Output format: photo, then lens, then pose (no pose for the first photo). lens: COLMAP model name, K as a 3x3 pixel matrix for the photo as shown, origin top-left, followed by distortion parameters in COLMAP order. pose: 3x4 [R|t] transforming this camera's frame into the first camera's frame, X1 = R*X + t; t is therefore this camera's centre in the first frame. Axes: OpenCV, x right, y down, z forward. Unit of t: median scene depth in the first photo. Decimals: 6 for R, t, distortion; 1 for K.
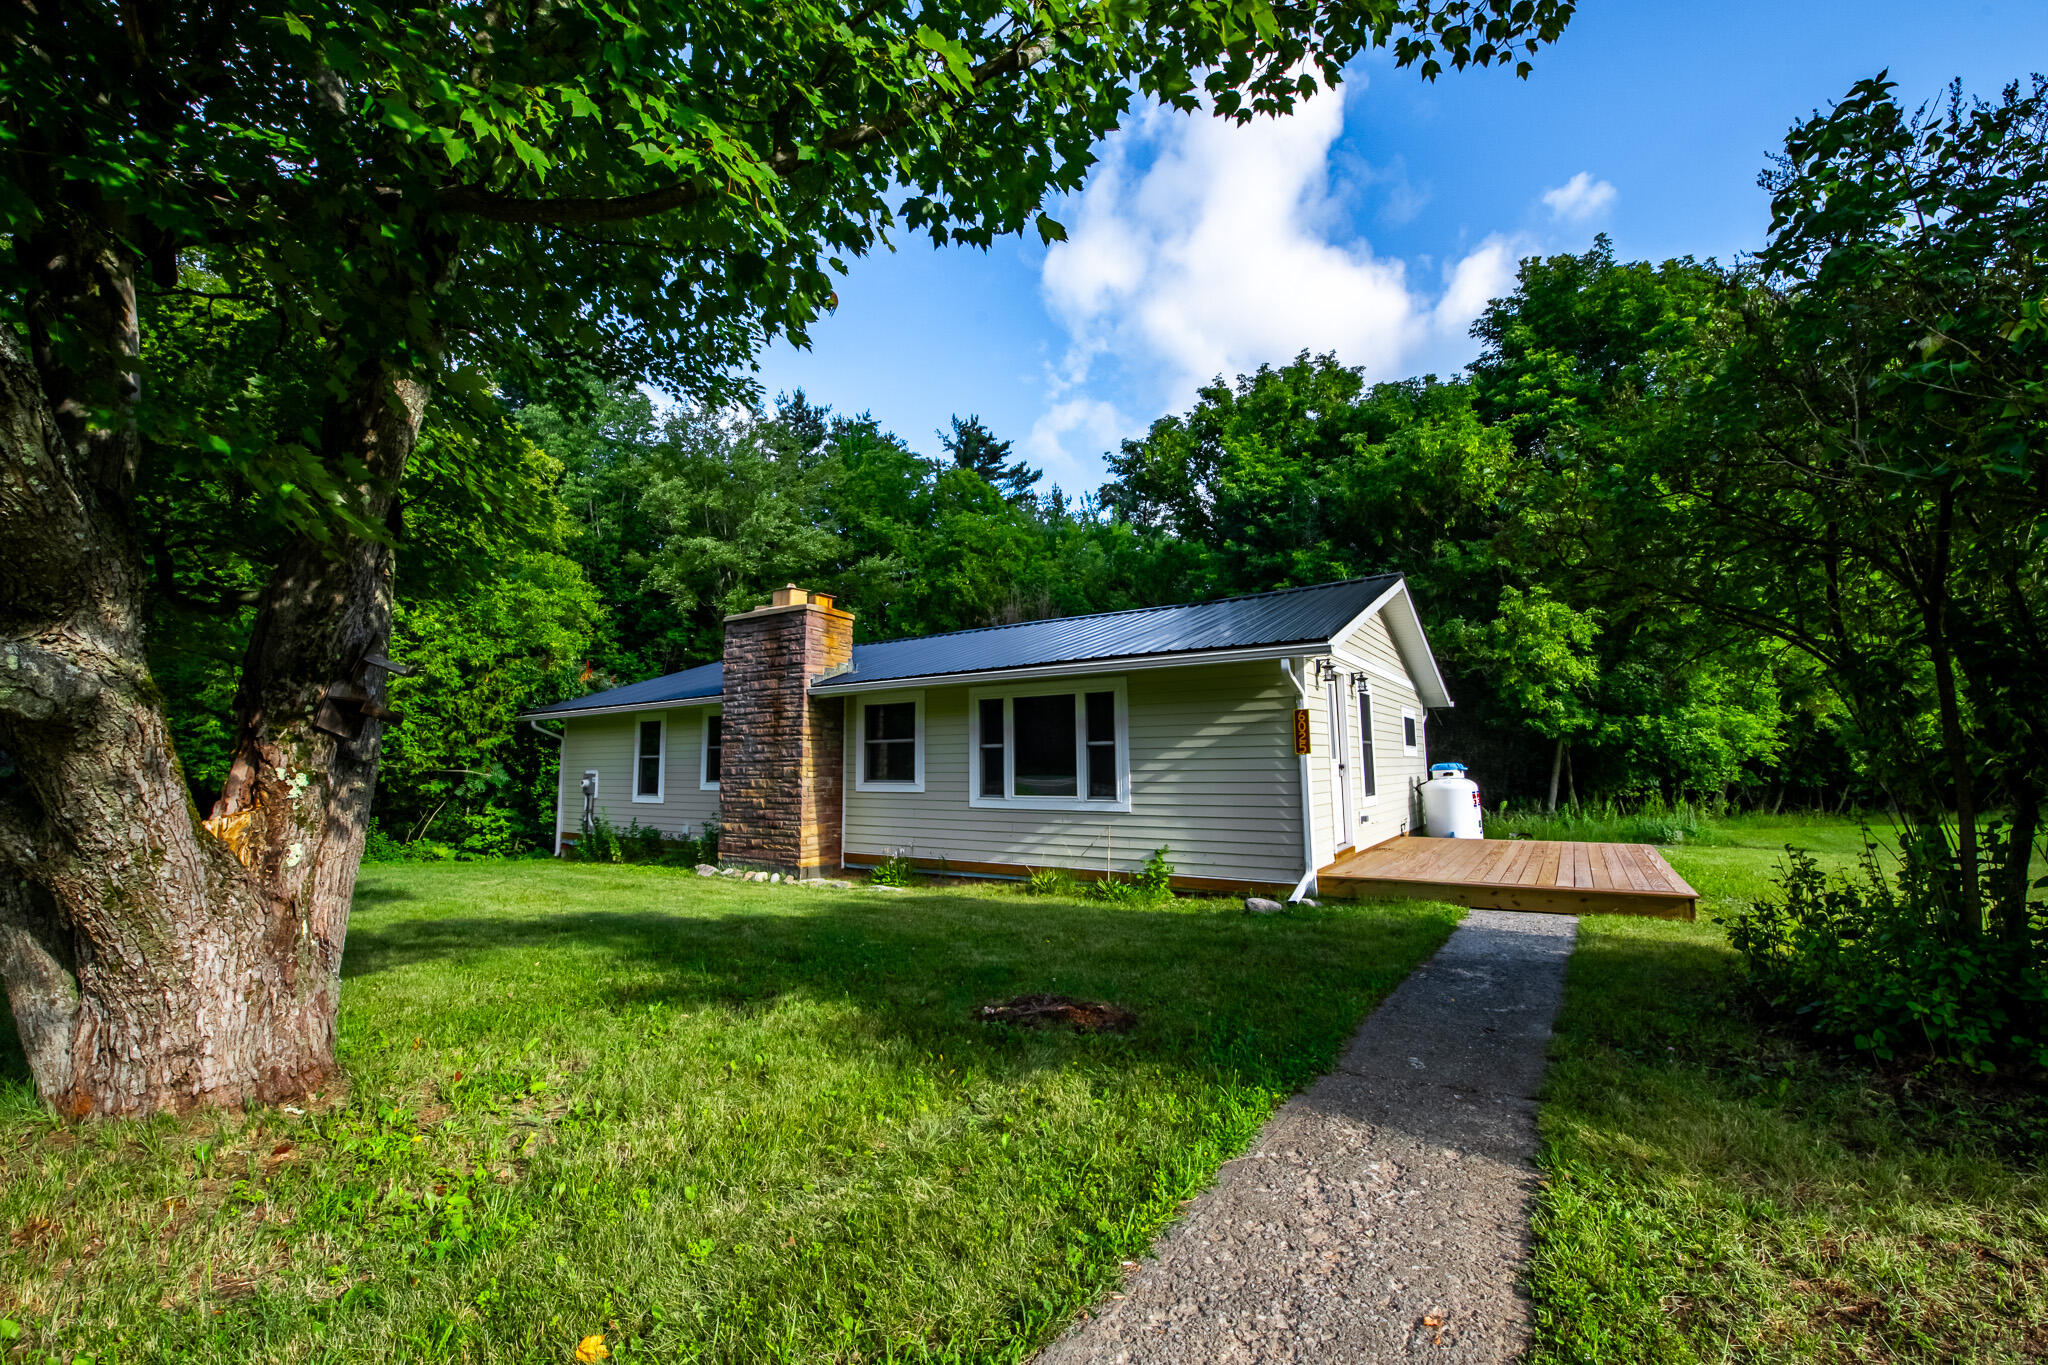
lens RADIAL K [[819.0, 0, 1028.3], [0, 819.0, 678.6], [0, 0, 1]] dist [-0.013374, -0.003022]
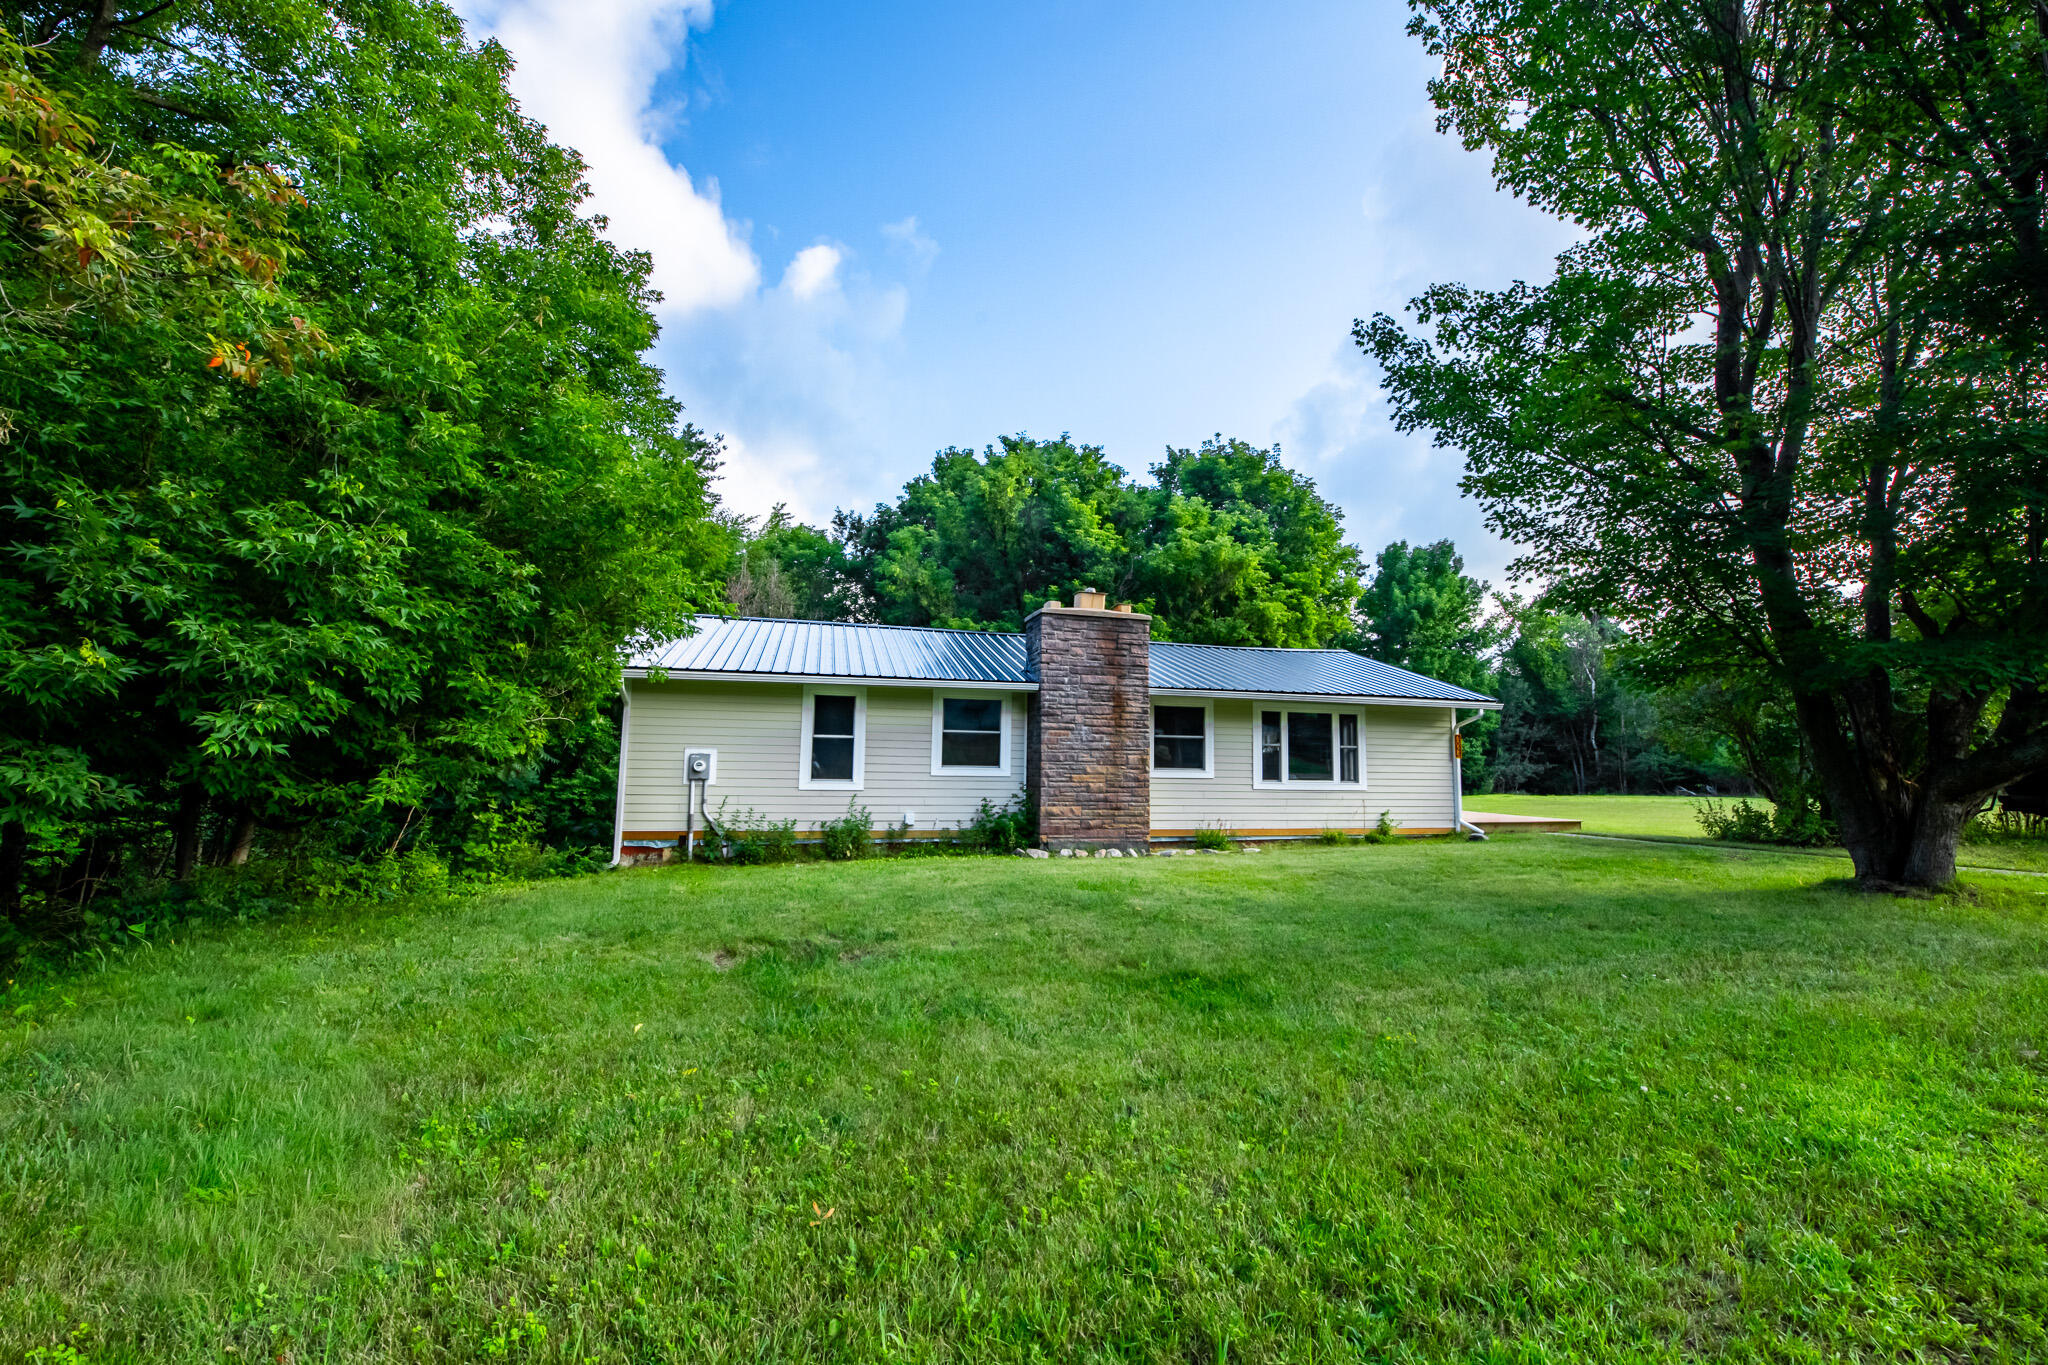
lens RADIAL K [[819.0, 0, 1028.3], [0, 819.0, 678.6], [0, 0, 1]] dist [-0.013374, -0.003022]
pose [[0.670759, 0.093978, 0.735697, -1.266977], [-0.101002, 0.994273, -0.034922, 0.057295], [-0.734766, -0.050882, 0.676409, 0.346195]]
